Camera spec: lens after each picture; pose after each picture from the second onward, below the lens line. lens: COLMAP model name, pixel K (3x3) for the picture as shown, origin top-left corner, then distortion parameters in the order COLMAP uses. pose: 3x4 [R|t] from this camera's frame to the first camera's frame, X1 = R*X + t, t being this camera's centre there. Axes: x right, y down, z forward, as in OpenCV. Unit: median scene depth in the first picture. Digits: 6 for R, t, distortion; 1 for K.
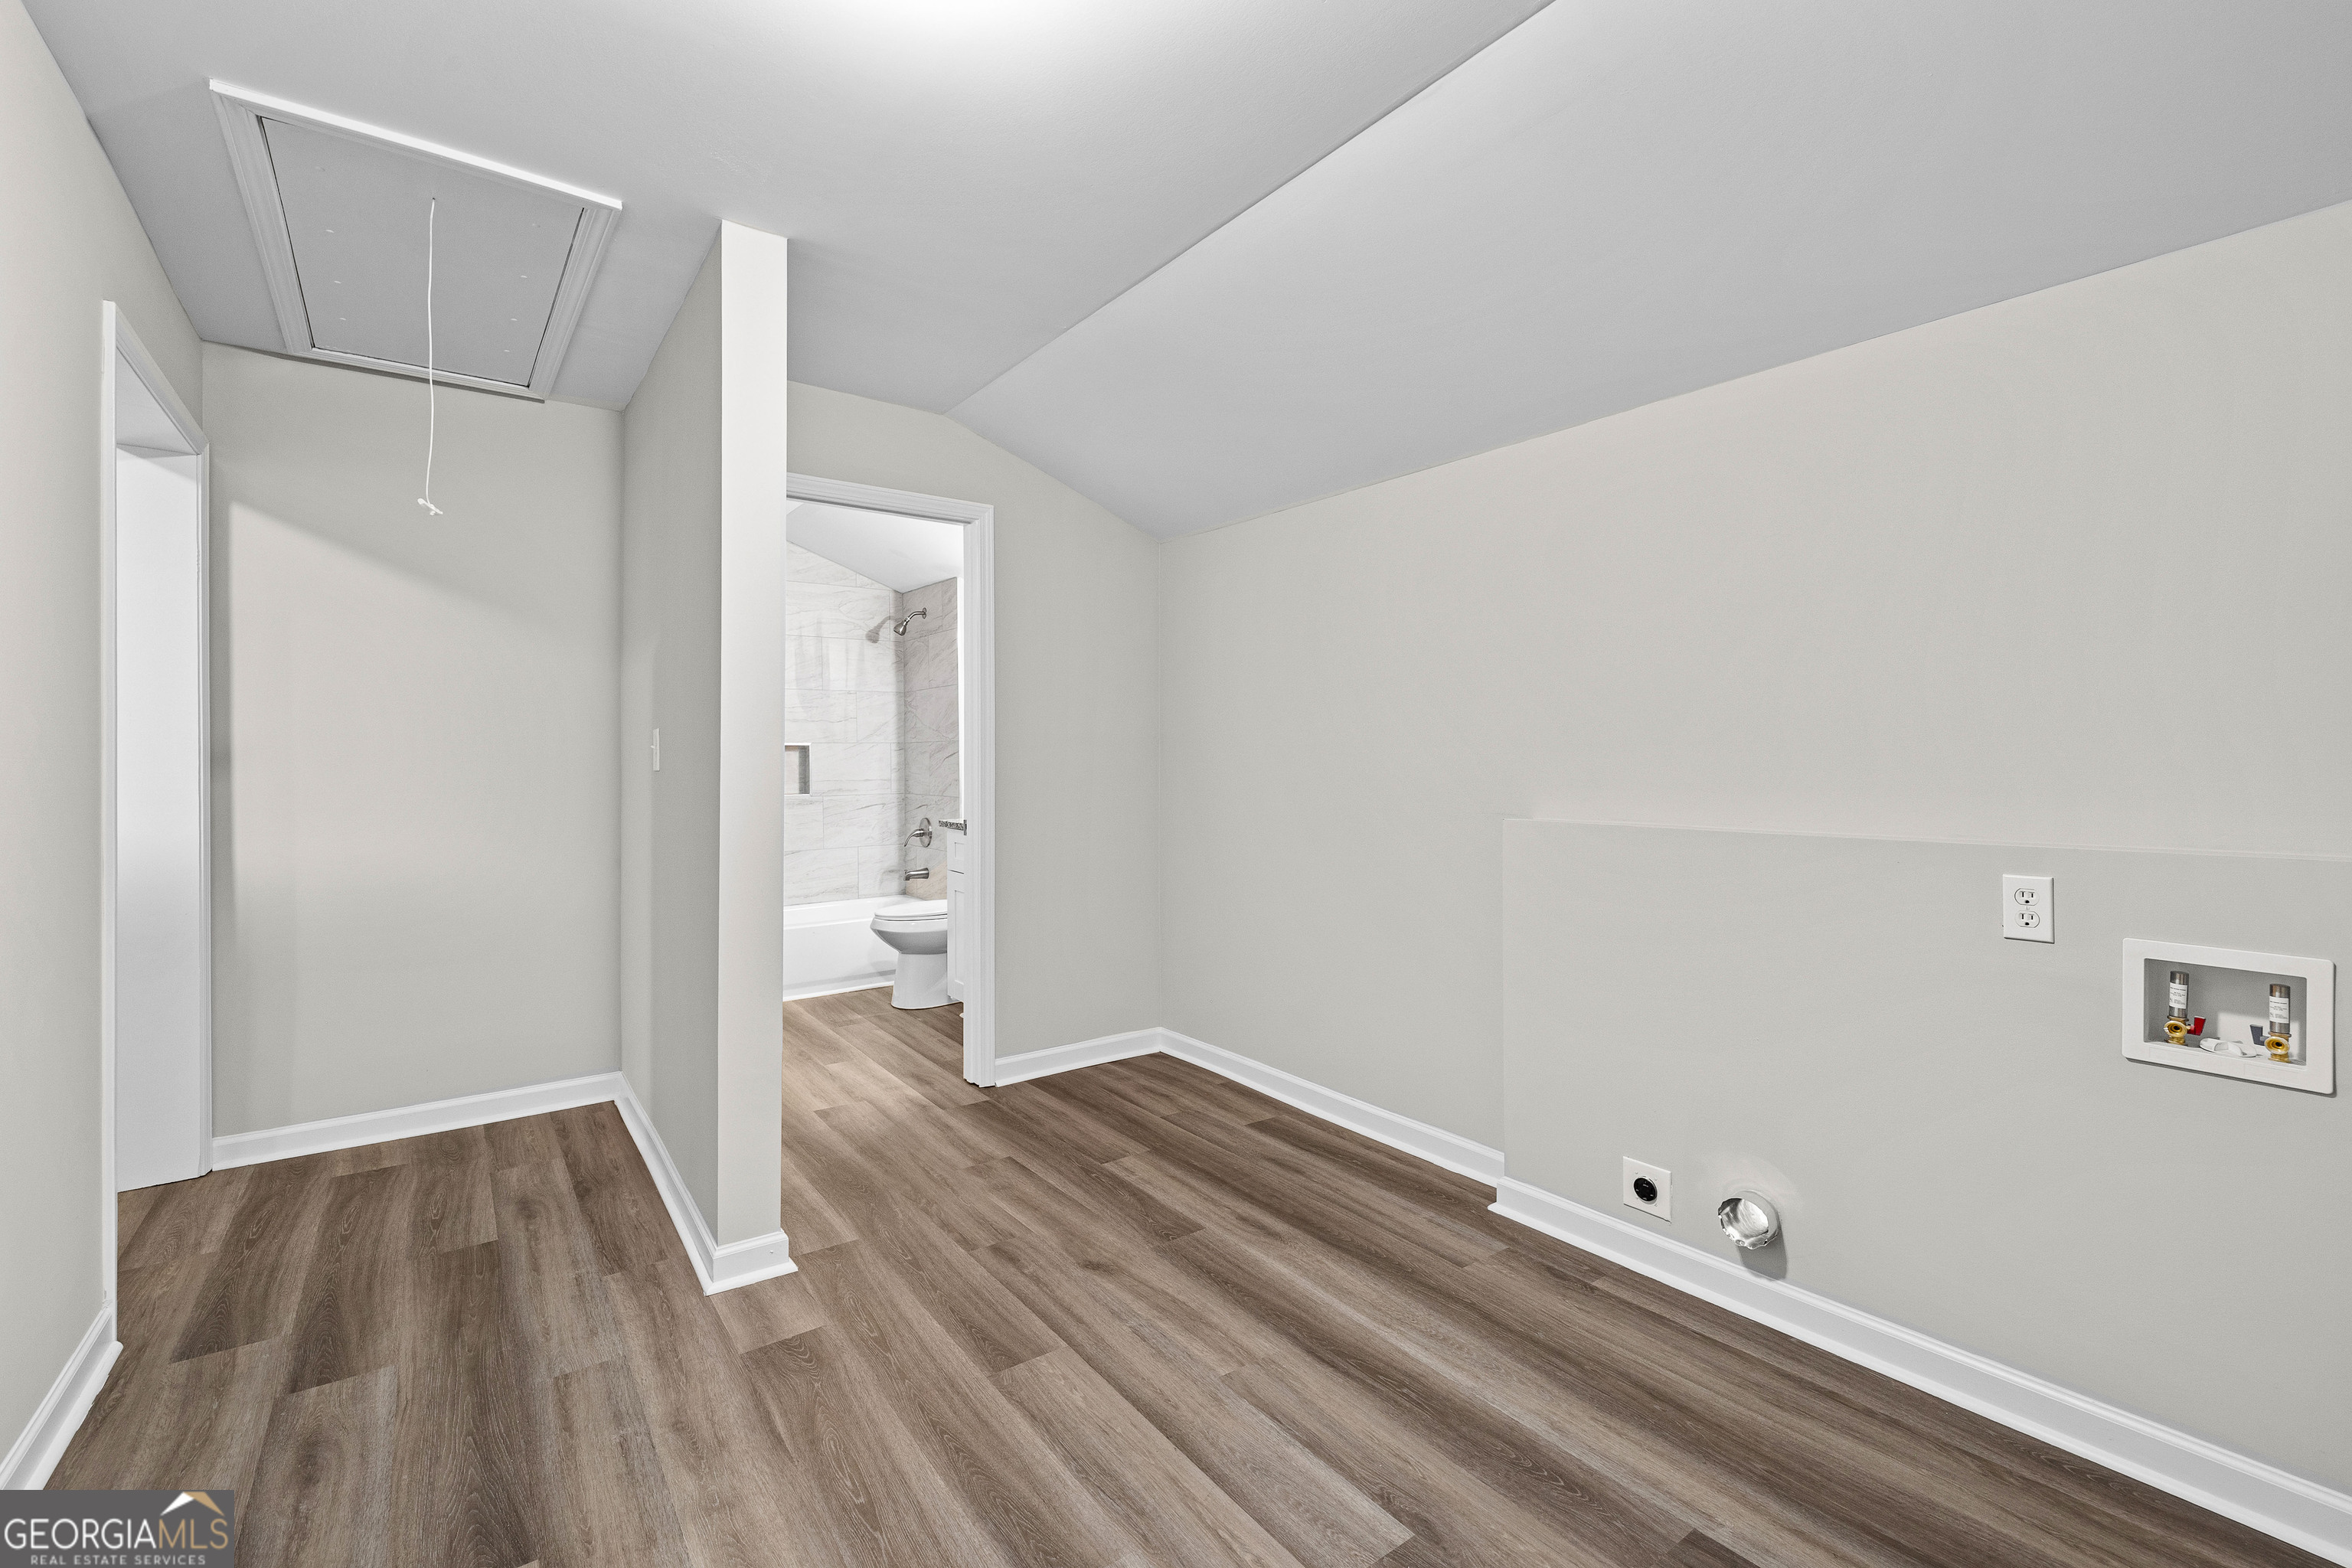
lens RADIAL K [[994.5, 0, 1172.0], [0, 994.5, 766.4], [0, 0, 1]] dist [0.001697, 0.000077]
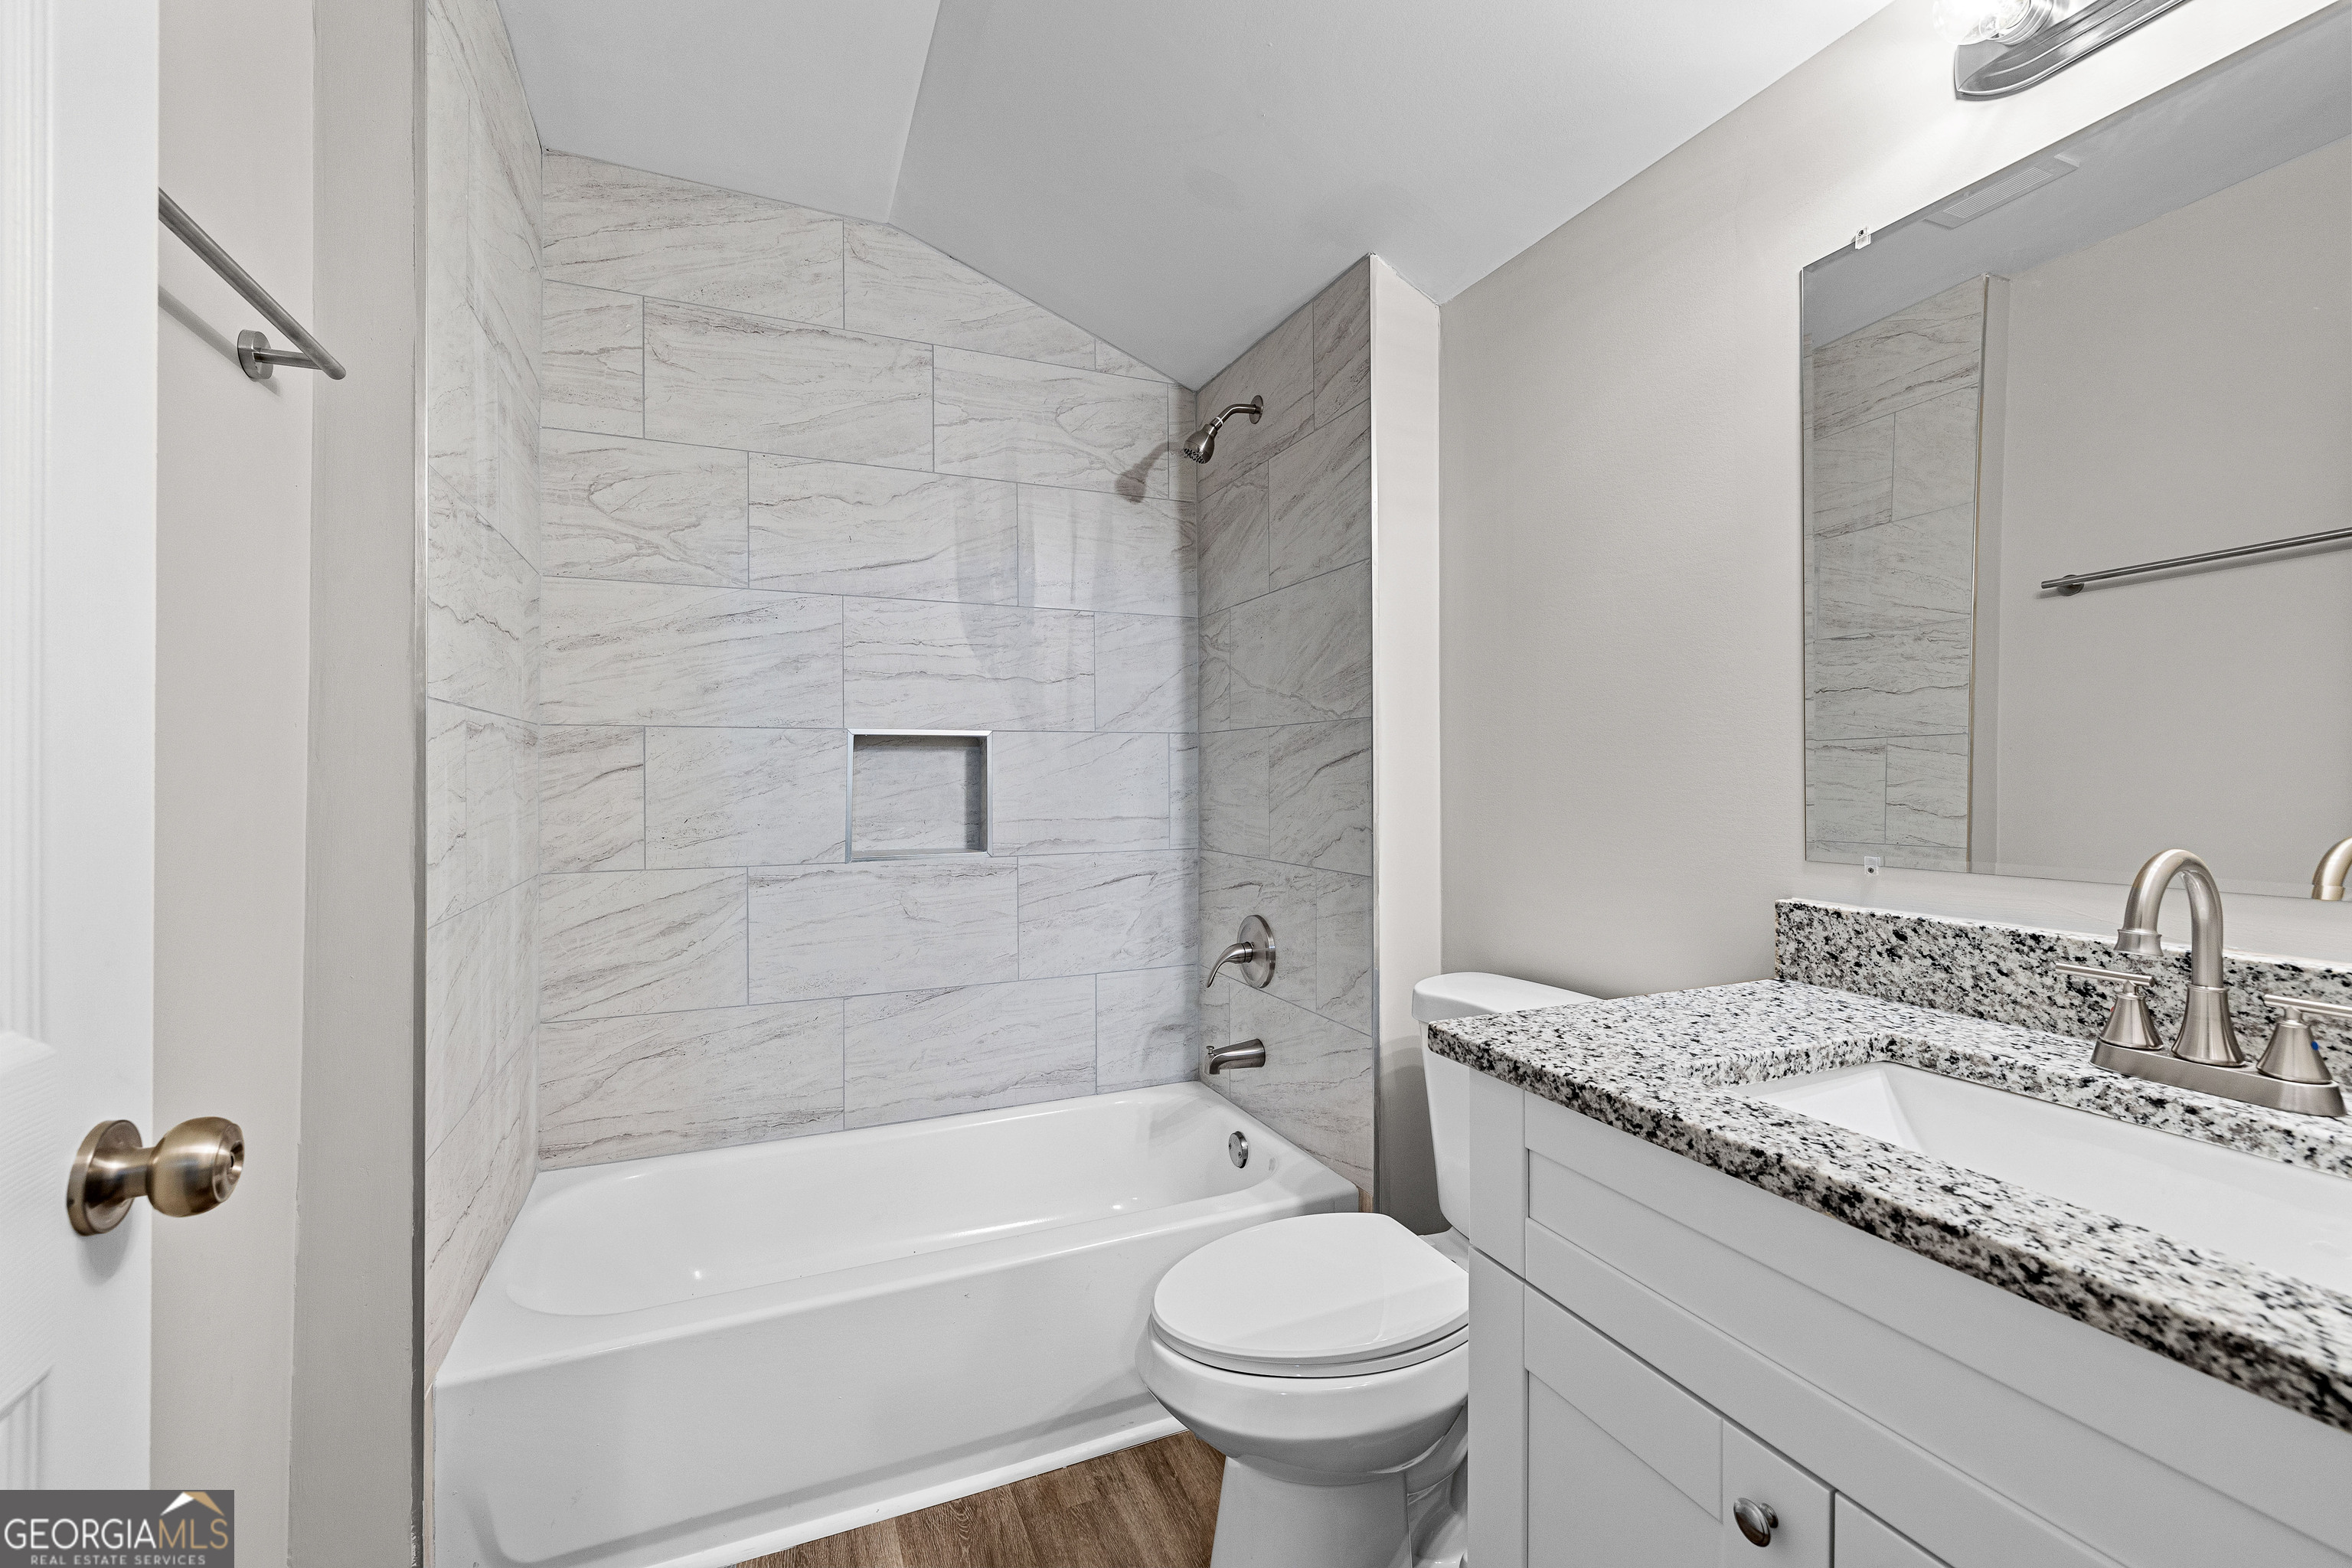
lens RADIAL K [[994.5, 0, 1177.1], [0, 994.5, 782.4], [0, 0, 1]] dist [0.001697, 0.000077]
pose [[0.975047, 0.004183, -0.221960, -0.185839], [-0.004777, 0.999986, -0.002139, -0.001063], [0.221948, 0.003146, 0.975053, 0.586378]]
